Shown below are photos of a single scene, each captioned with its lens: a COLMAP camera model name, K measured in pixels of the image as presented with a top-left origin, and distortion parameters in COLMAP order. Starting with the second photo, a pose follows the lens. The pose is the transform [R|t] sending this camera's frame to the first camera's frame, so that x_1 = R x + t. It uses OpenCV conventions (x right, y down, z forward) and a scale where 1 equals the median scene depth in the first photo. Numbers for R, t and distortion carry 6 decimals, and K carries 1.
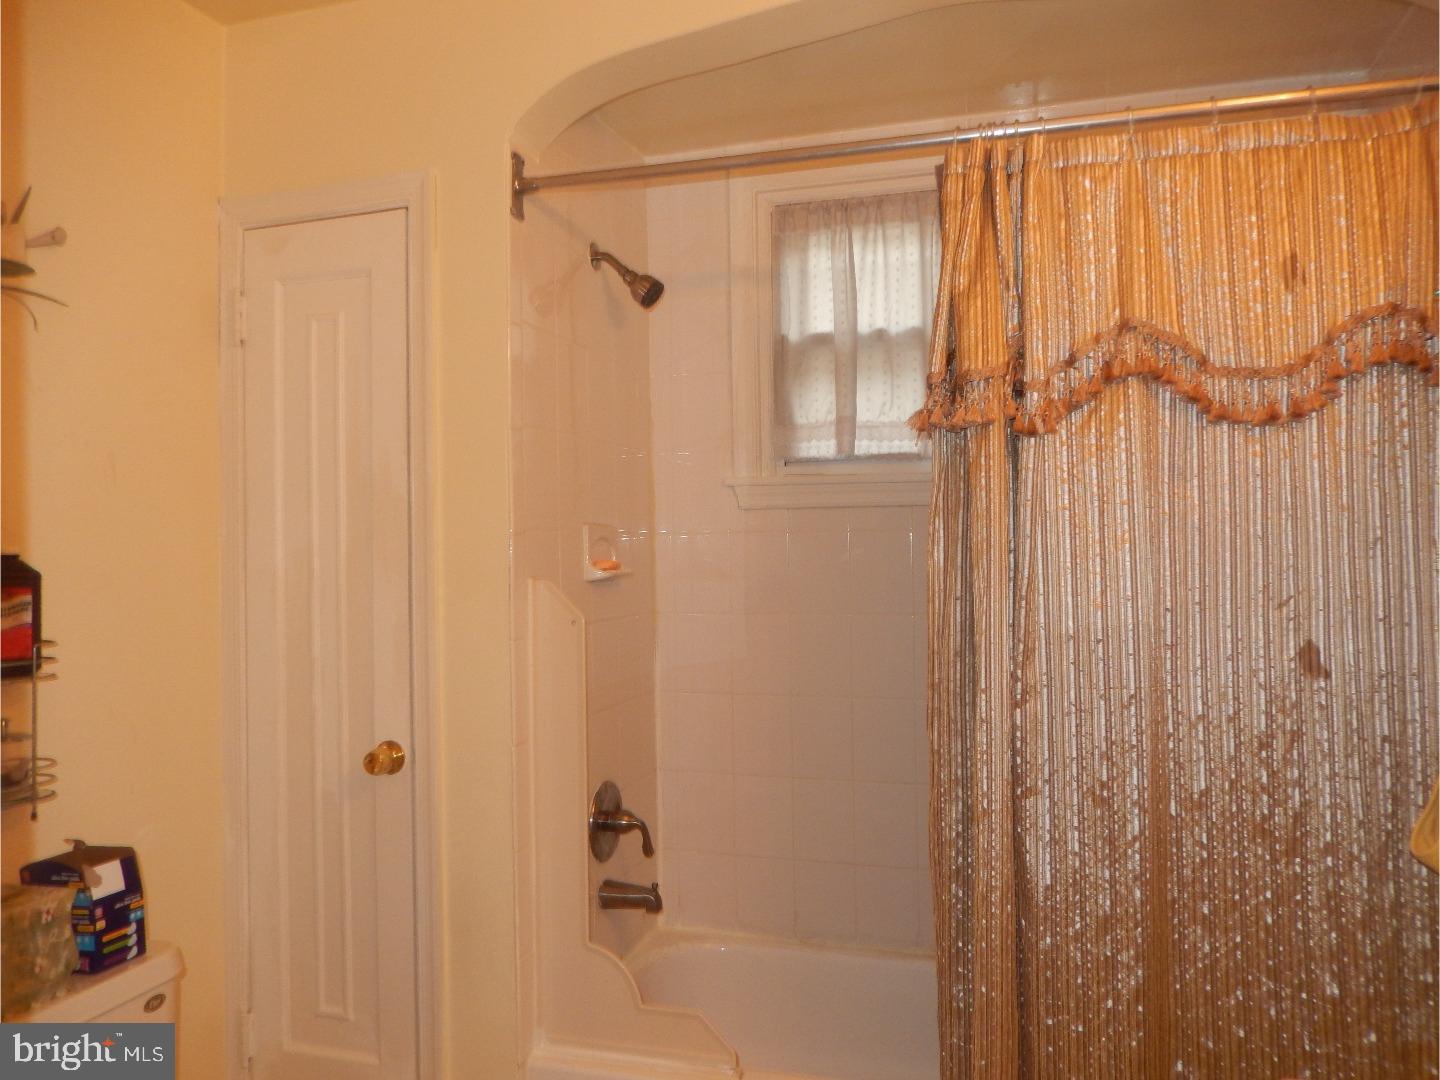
lens RADIAL K [[1064.1, 0, 724.7], [0, 1064.1, 531.9], [0, 0, 1]] dist [-0.003226, -0.016381]
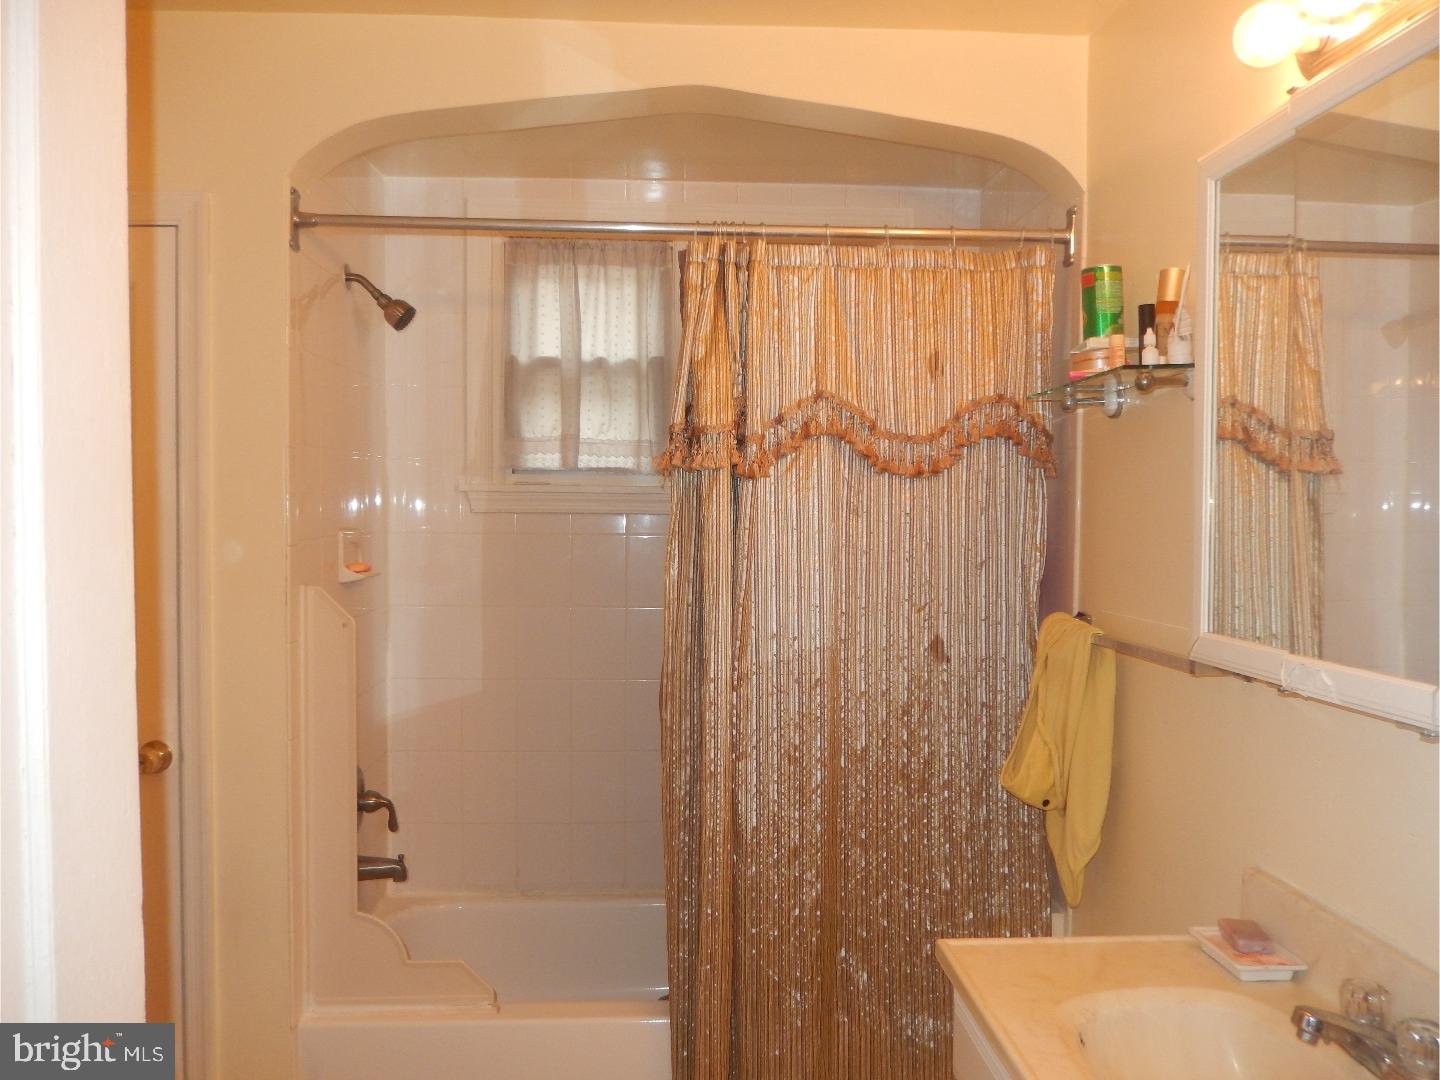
lens RADIAL K [[1064.1, 0, 724.7], [0, 1064.1, 531.9], [0, 0, 1]] dist [-0.003226, -0.016381]
pose [[0.939092, 0.012189, 0.343450, -0.178335], [-0.025497, 0.999088, 0.034259, -0.069979], [-0.342719, -0.040930, 0.938546, -0.189181]]
